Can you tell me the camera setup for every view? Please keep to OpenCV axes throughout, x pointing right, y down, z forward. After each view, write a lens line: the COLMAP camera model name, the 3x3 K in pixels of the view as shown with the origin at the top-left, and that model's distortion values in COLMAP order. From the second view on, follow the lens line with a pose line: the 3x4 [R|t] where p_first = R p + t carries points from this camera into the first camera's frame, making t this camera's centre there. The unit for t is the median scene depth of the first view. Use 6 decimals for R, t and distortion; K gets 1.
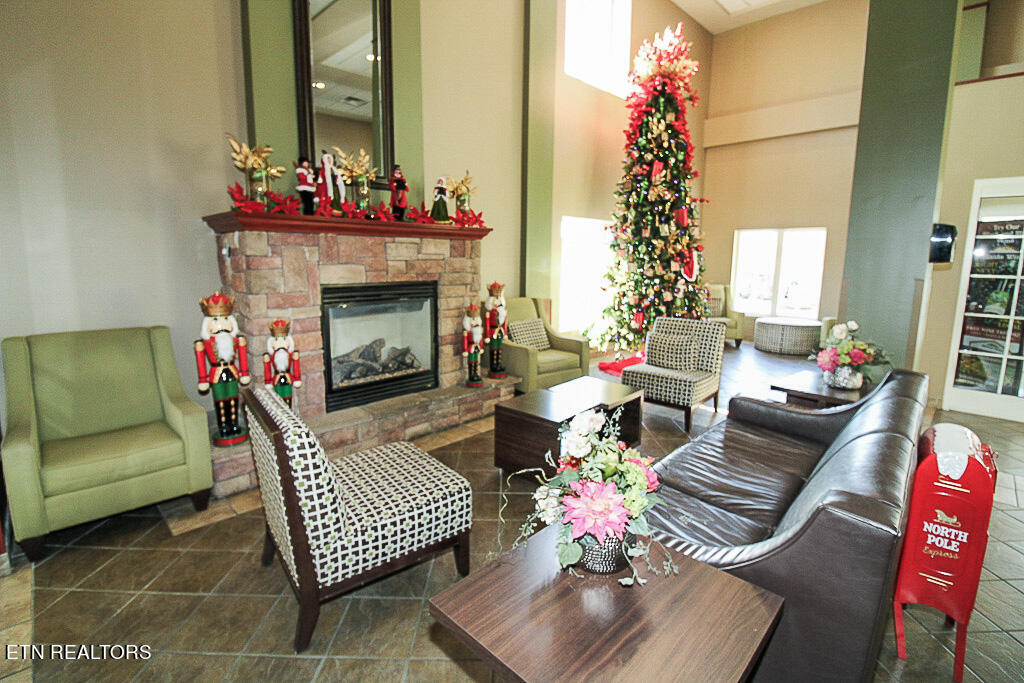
lens RADIAL K [[479.9, 0, 509.7], [0, 479.9, 337.8], [0, 0, 1]] dist [-0.017521, -0.002510]
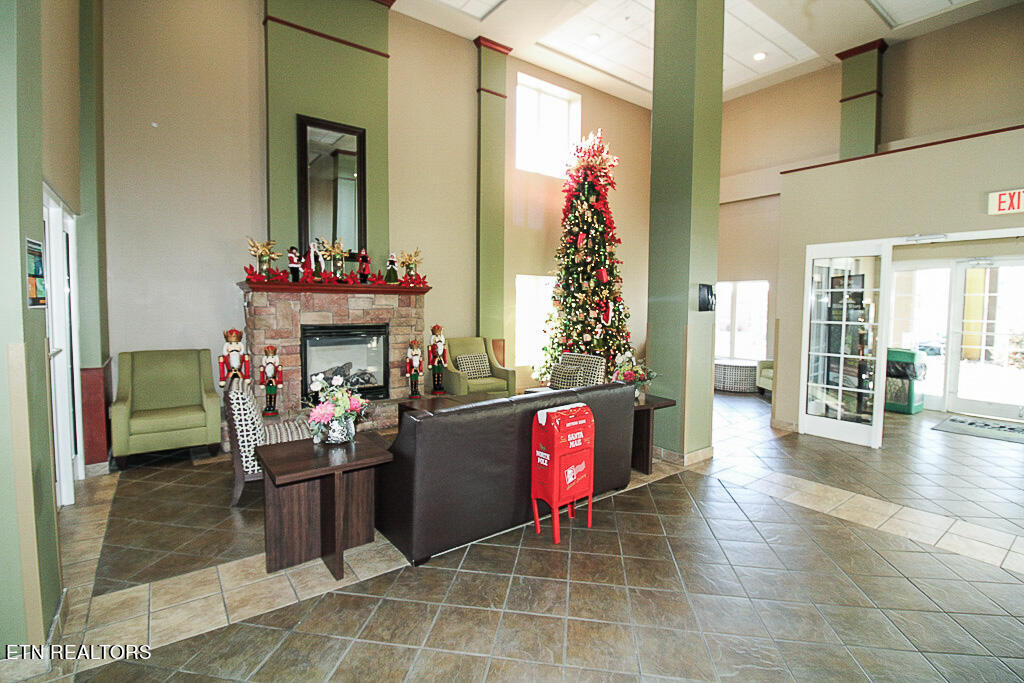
lens RADIAL K [[479.9, 0, 509.1], [0, 479.9, 337.1], [0, 0, 1]] dist [-0.017521, -0.002510]
pose [[0.989148, 0.010841, -0.146520, 0.433353], [-0.025127, 0.995063, -0.096012, 0.053864], [0.144756, 0.098652, 0.984537, -0.378038]]
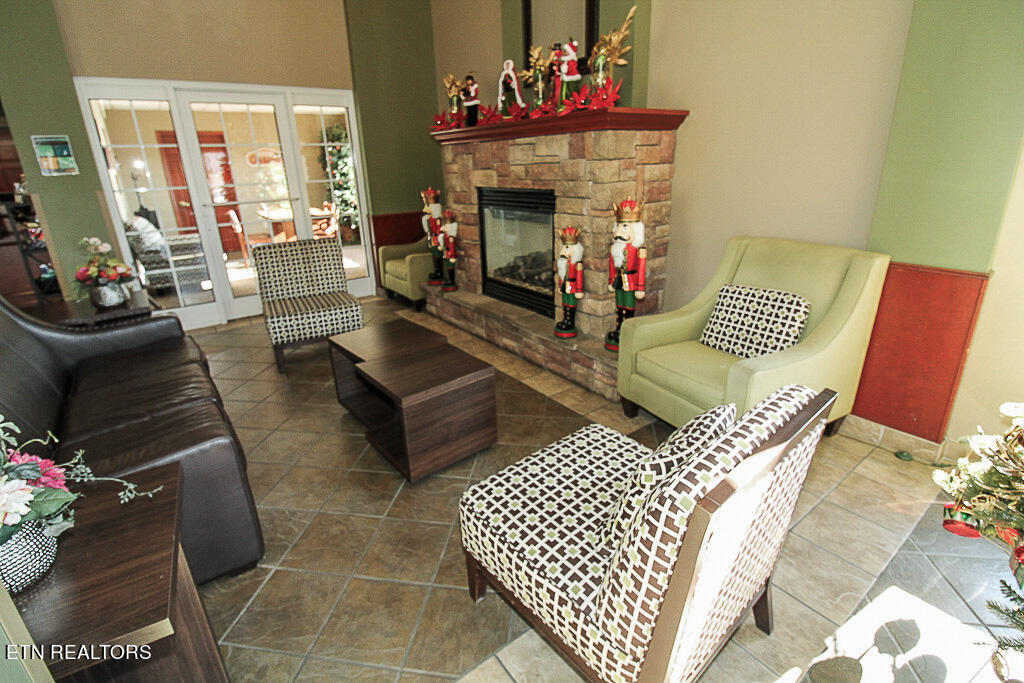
lens RADIAL K [[479.9, 0, 514.1], [0, 479.9, 340.7], [0, 0, 1]] dist [-0.017521, -0.002510]
pose [[-0.158733, 0.339277, -0.927197, 0.706040], [-0.134756, 0.922871, 0.360764, -0.170245], [0.978082, 0.182211, -0.100771, 1.083373]]
